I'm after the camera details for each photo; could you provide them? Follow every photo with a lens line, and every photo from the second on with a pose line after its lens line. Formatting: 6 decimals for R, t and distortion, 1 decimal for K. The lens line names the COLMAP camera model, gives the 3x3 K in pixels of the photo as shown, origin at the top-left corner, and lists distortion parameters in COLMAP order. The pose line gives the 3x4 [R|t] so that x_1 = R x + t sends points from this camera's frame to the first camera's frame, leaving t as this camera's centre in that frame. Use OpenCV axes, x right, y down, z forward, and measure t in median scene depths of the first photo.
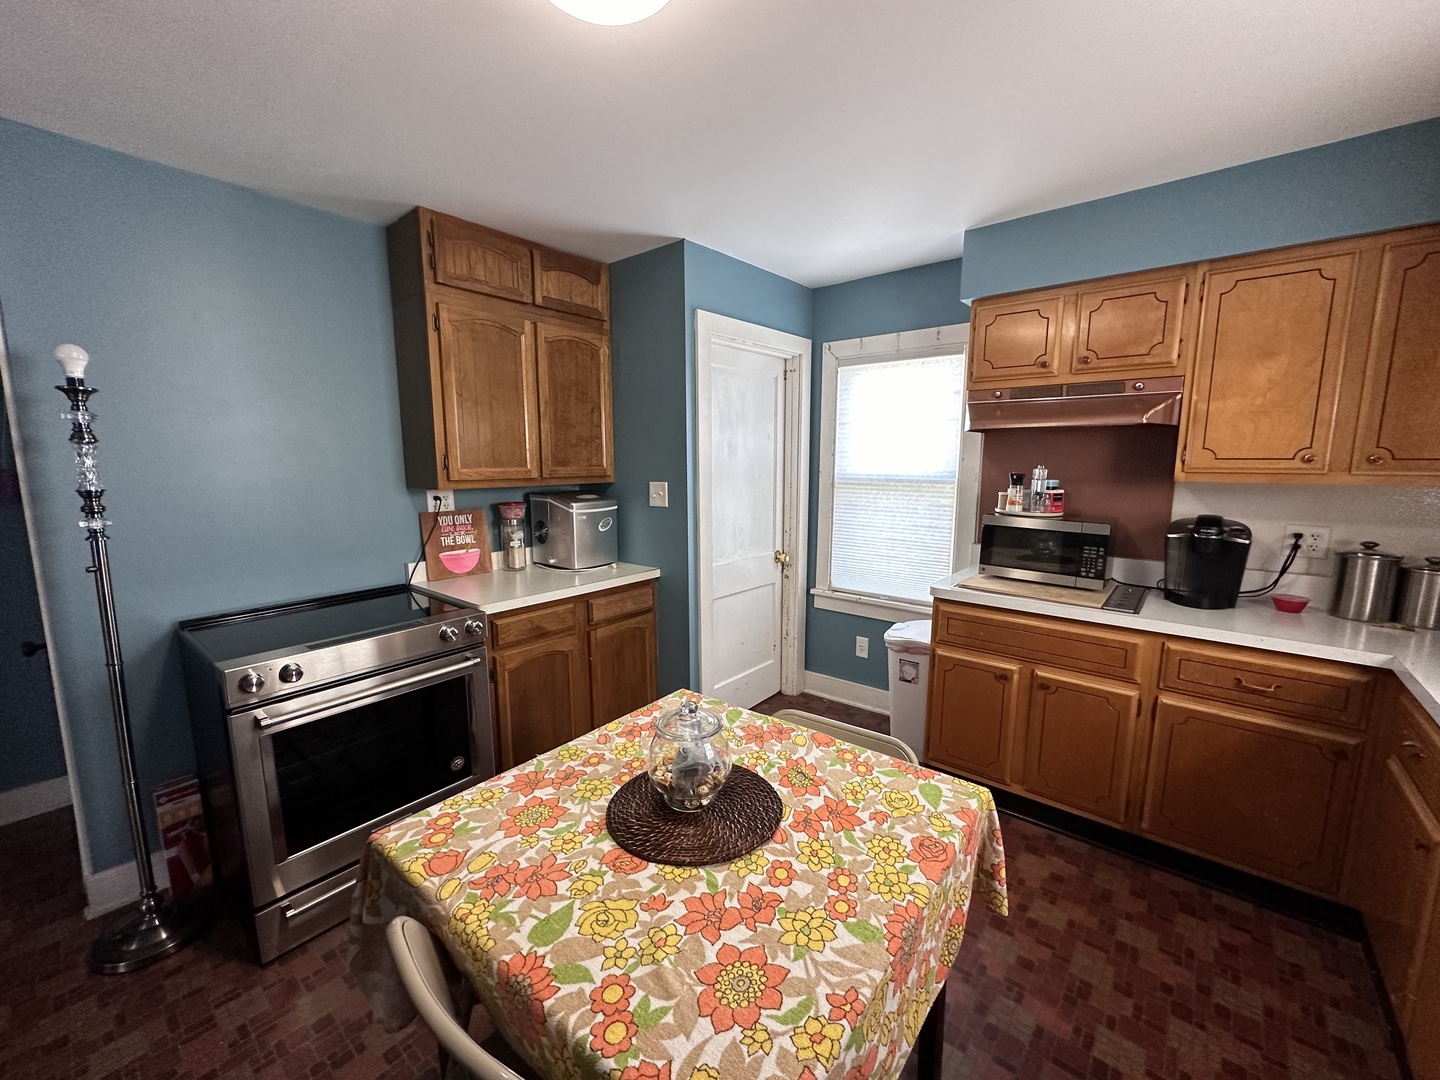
lens RADIAL K [[578.7, 0, 716.3], [0, 578.7, 542.0], [0, 0, 1]] dist [-0.000805, 0.000094]
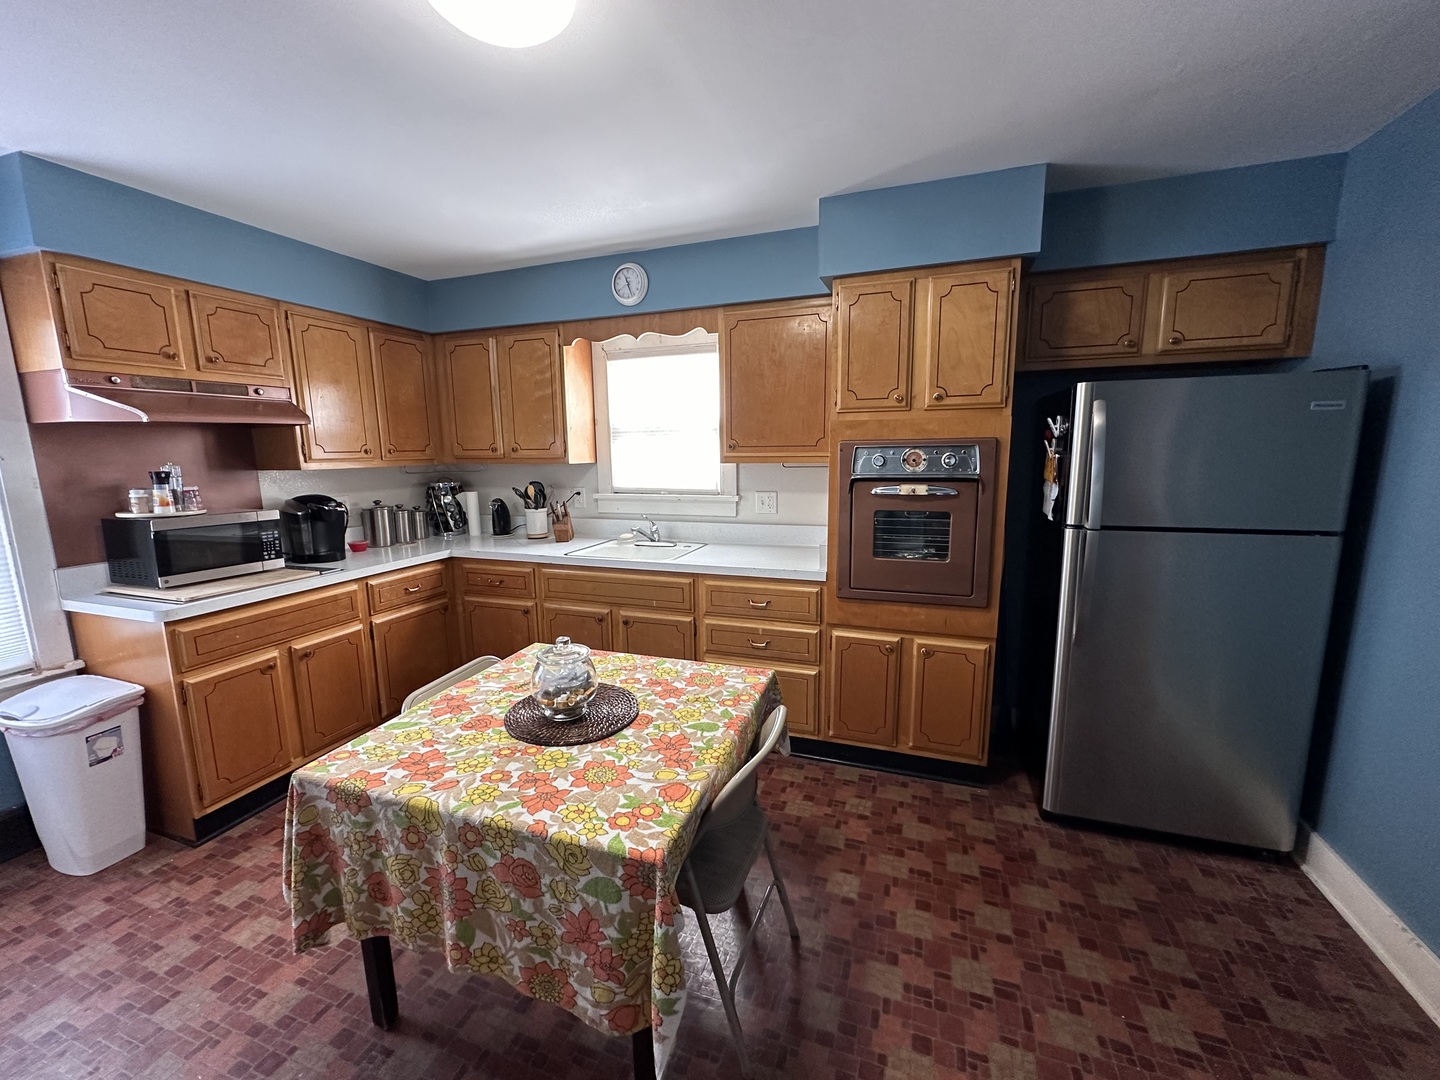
lens RADIAL K [[578.7, 0, 717.3], [0, 578.7, 538.6], [0, 0, 1]] dist [-0.000805, 0.000094]
pose [[-0.346552, -0.143108, 0.927050, -1.167207], [0.150868, 0.966924, 0.205662, -0.130052], [-0.925819, 0.211135, -0.313499, 0.910072]]
